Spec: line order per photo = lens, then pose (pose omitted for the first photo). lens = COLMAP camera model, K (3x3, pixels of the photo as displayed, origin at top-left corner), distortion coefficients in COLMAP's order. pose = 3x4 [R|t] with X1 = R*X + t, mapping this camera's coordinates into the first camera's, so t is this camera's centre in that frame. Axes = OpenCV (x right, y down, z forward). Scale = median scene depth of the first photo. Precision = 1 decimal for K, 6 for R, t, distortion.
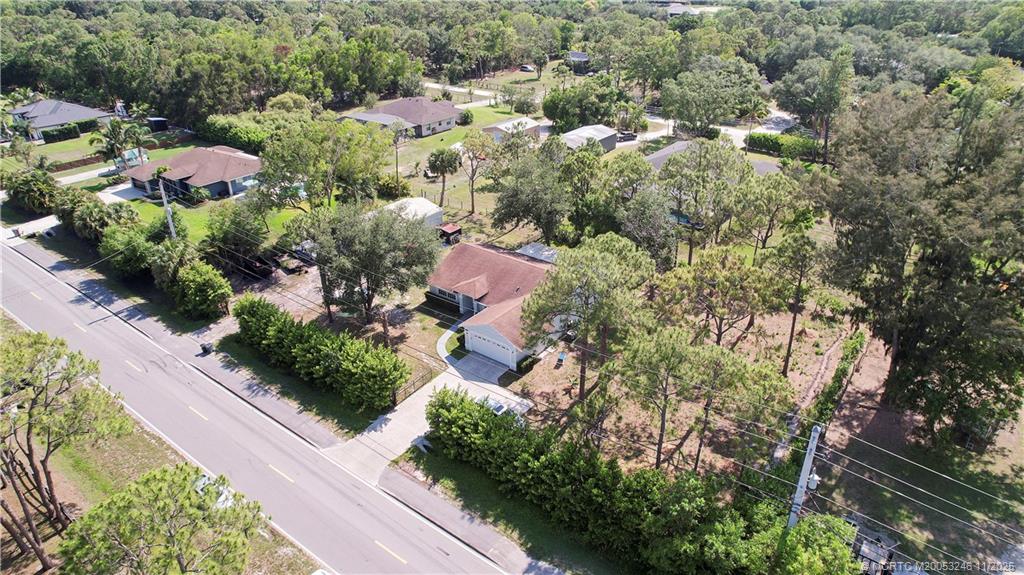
lens RADIAL K [[636.1, 0, 512.0], [0, 636.1, 287.5], [0, 0, 1]] dist [-0.002171, 0.000533]
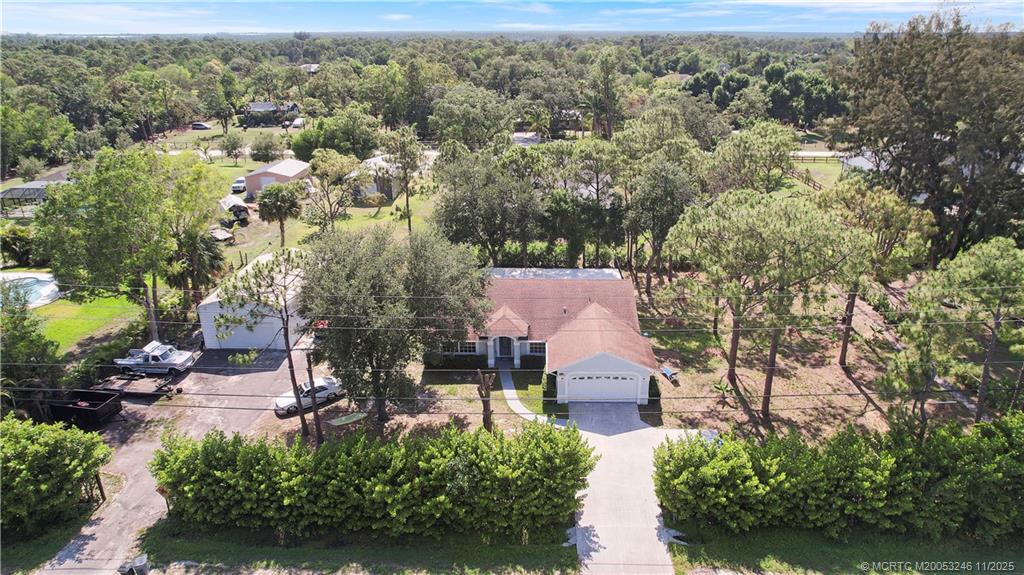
lens RADIAL K [[636.1, 0, 512.0], [0, 636.1, 287.5], [0, 0, 1]] dist [-0.002171, 0.000533]
pose [[0.814974, -0.219634, 0.536263, -0.470740], [0.275225, 0.961064, -0.024651, -0.022024], [-0.509969, 0.167683, 0.843691, 0.409806]]
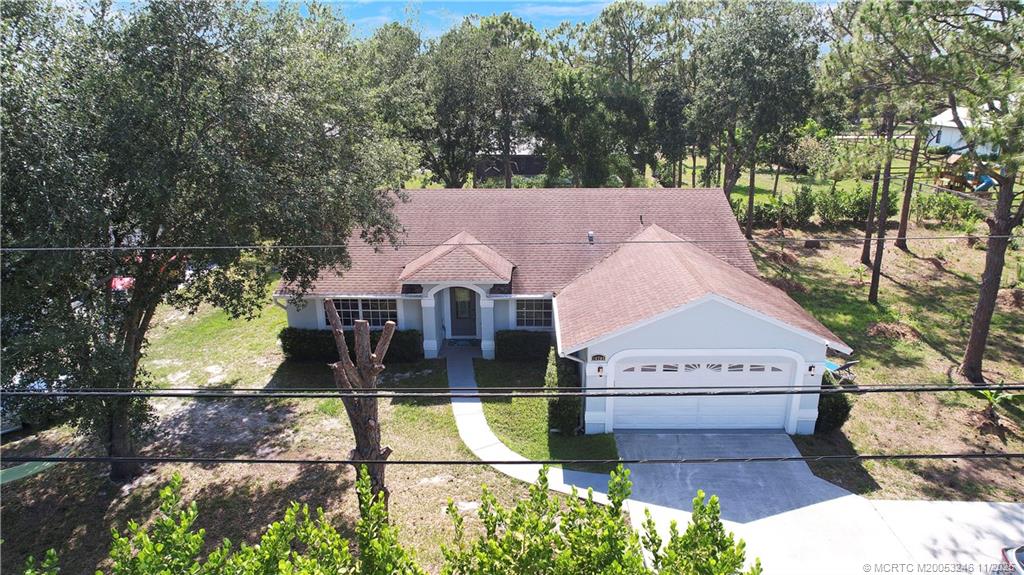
lens RADIAL K [[651.7, 0, 512.0], [0, 651.7, 287.5], [0, 0, 1]] dist [-0.062712, 0.001322]
pose [[0.807095, -0.181335, 0.561886, -0.248319], [0.273190, 0.958362, -0.083123, 0.052742], [-0.523417, 0.220590, 0.823028, 0.777918]]
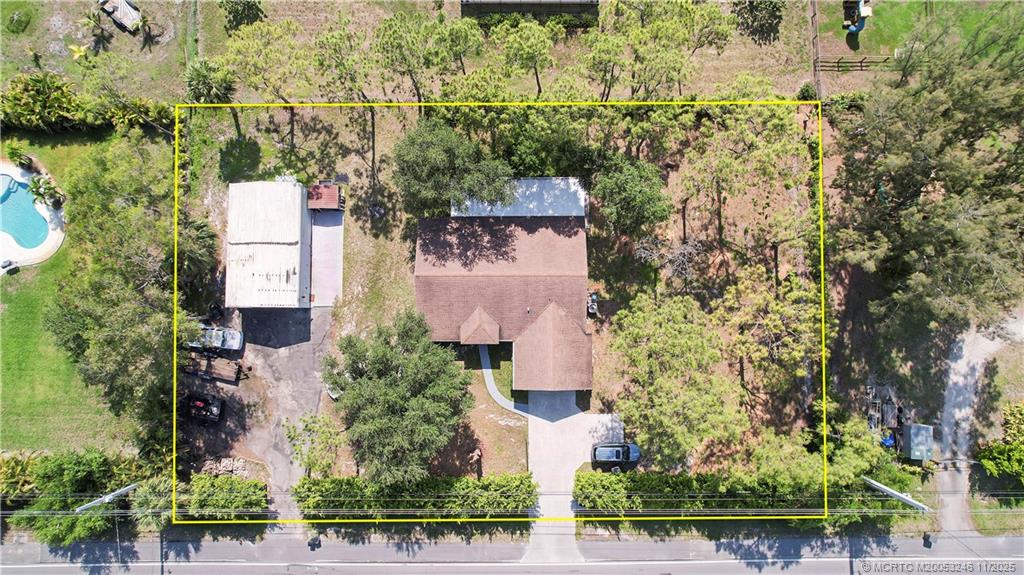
lens RADIAL K [[636.1, 0, 512.0], [0, 636.1, 287.5], [0, 0, 1]] dist [-0.002171, 0.000533]
pose [[0.789033, -0.612705, 0.044933, -0.032695], [0.297499, 0.445057, 0.844641, -0.861284], [-0.537513, -0.653082, 0.533444, 0.567036]]
